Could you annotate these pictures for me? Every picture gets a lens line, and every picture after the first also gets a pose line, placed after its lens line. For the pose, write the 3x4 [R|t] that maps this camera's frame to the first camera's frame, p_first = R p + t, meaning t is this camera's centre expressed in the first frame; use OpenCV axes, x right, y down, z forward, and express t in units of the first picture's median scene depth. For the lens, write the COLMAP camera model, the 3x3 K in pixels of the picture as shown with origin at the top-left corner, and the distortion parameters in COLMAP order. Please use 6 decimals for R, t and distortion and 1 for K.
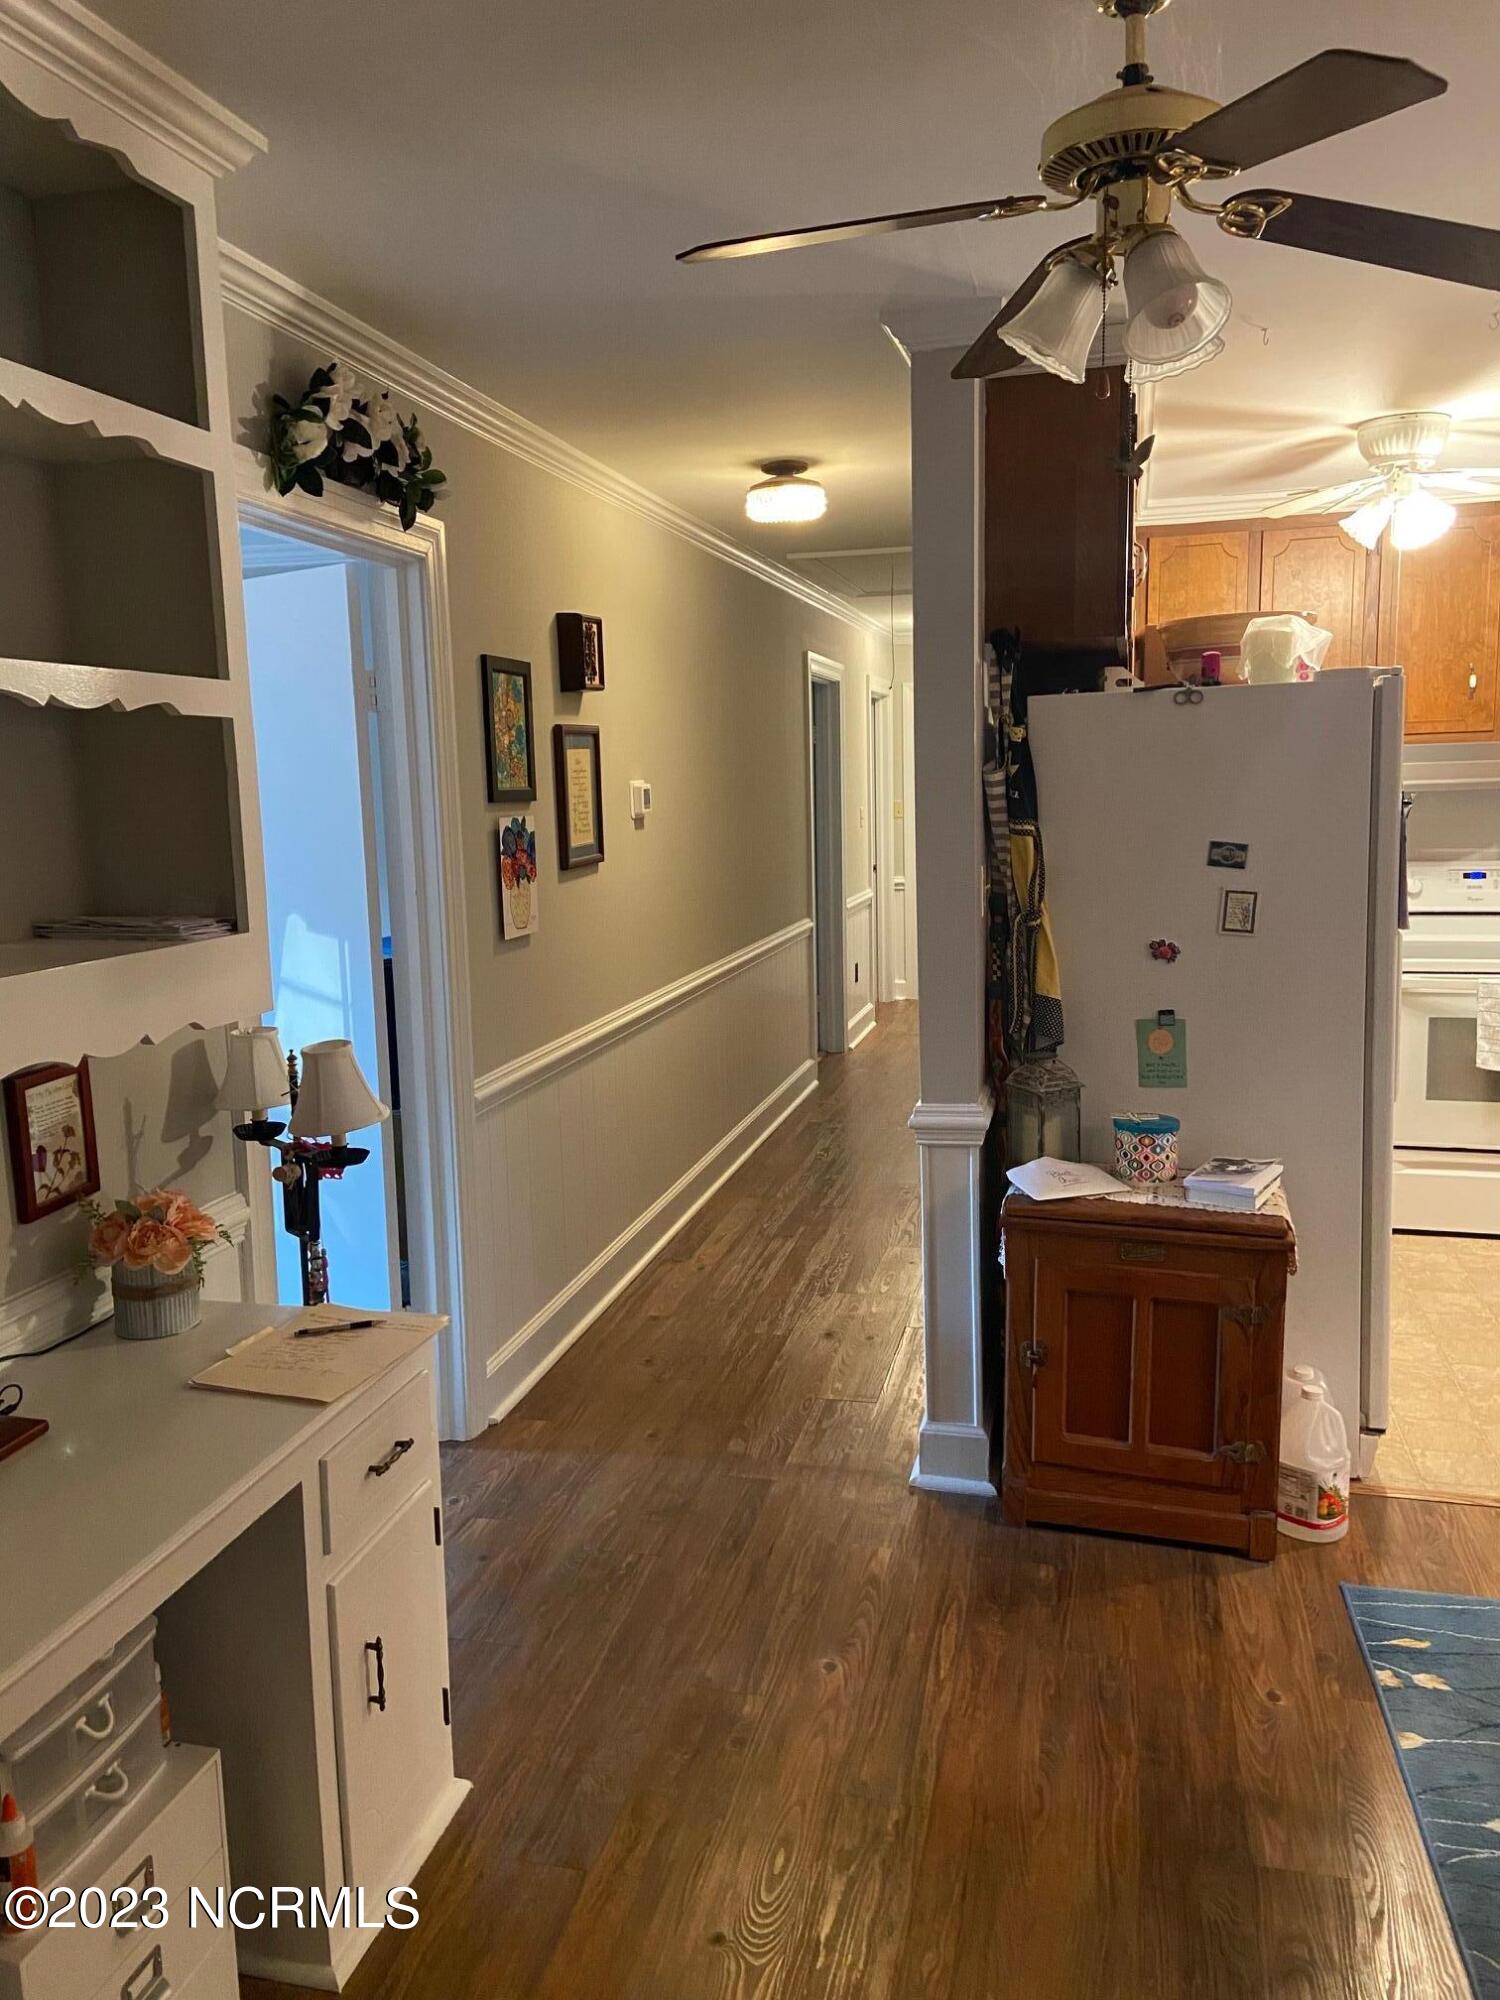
lens RADIAL K [[1480.4, 0, 750.0], [0, 1480.4, 1000.0], [0, 0, 1]] dist [0.001693, -0.000933]
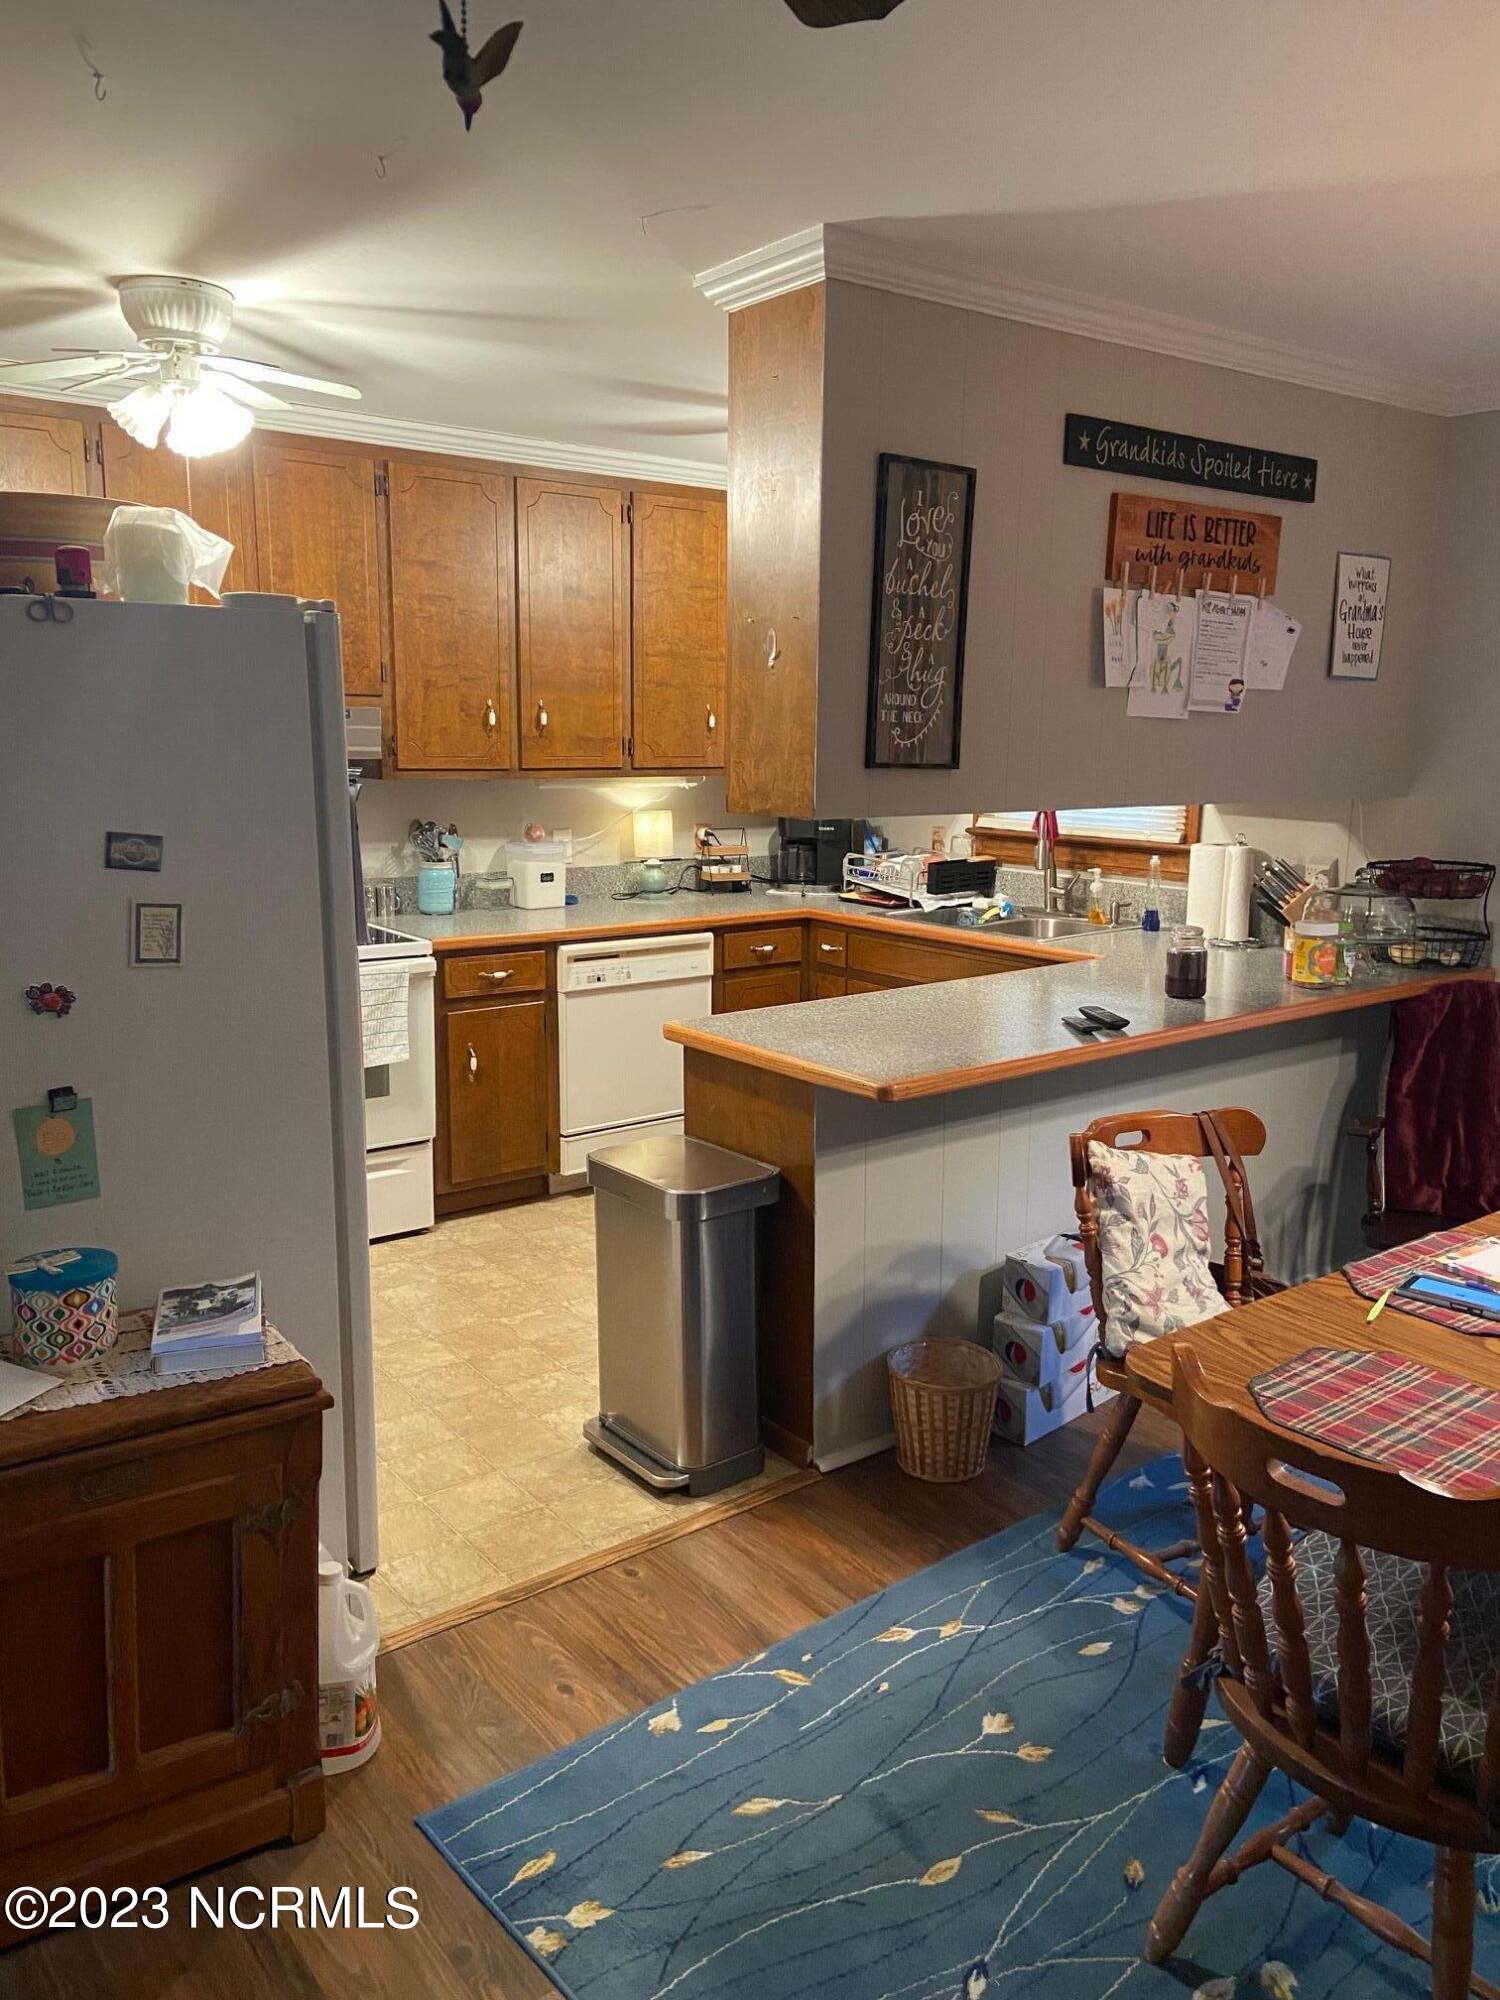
lens RADIAL K [[1477.7, 0, 750.0], [0, 1477.7, 1000.0], [0, 0, 1]] dist [0.117660, -0.165676]
pose [[0.620108, -0.100355, 0.778071, -0.047237], [0.081624, 0.994655, 0.063237, -0.051232], [-0.780259, 0.024295, 0.624985, 0.351658]]
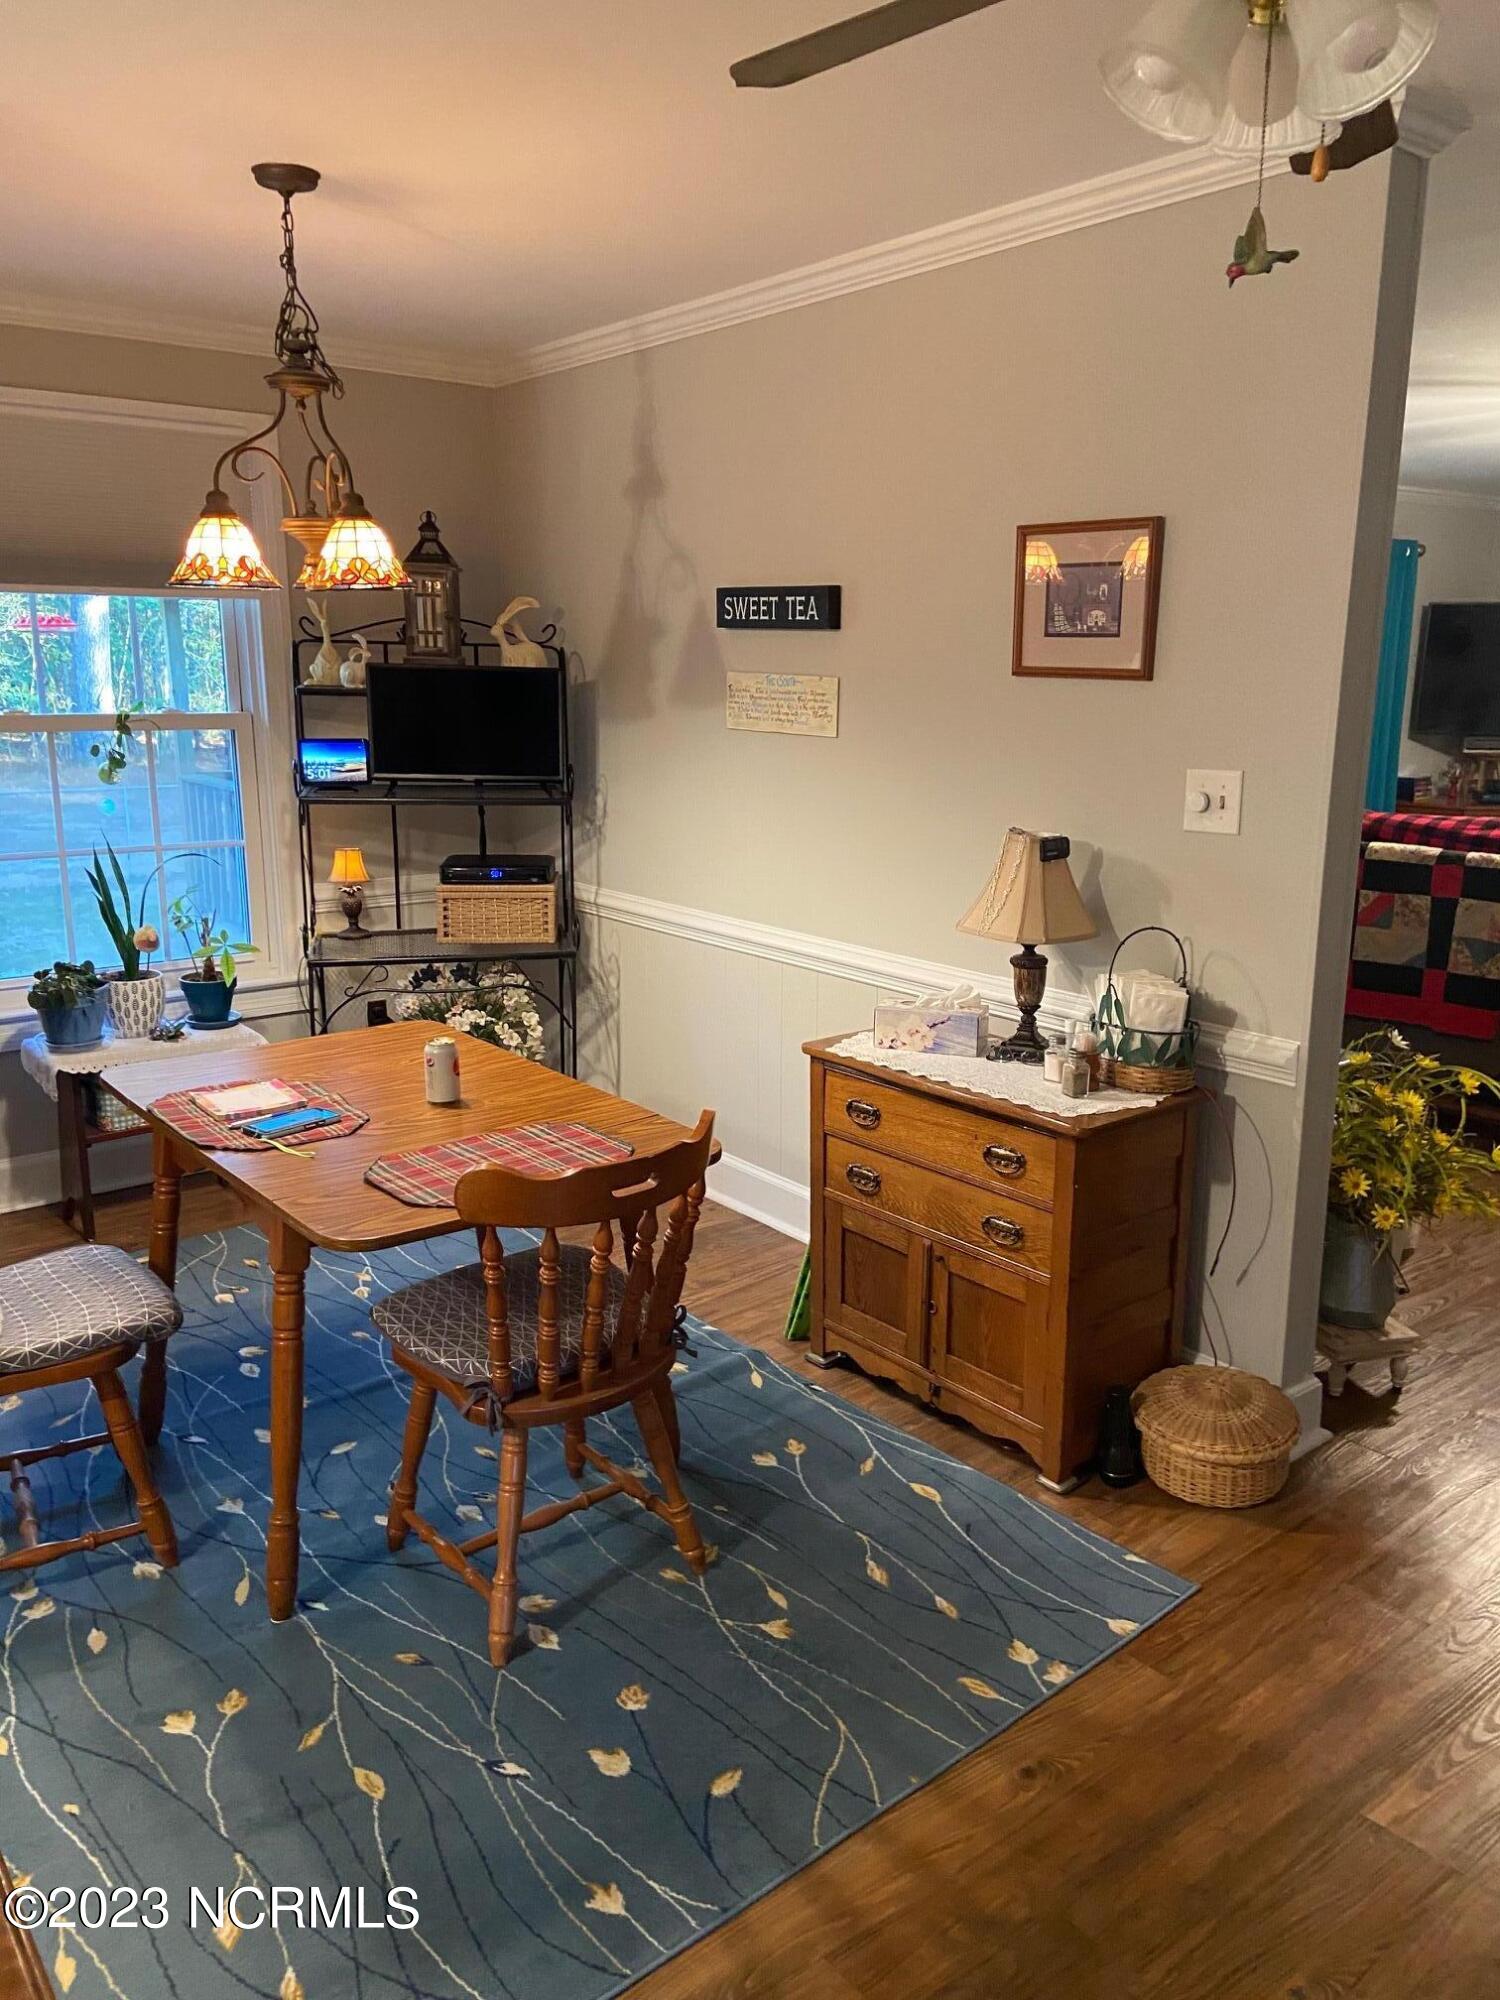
lens RADIAL K [[1537.2, 0, 709.2], [0, 1537.2, 1025.4], [0, 0, 1]] dist [0.124126, -0.158558]
pose [[-0.788256, -0.108687, 0.605672, -0.032437], [0.114814, 0.941015, 0.318289, -0.144374], [-0.604541, 0.320433, -0.729283, 0.977432]]
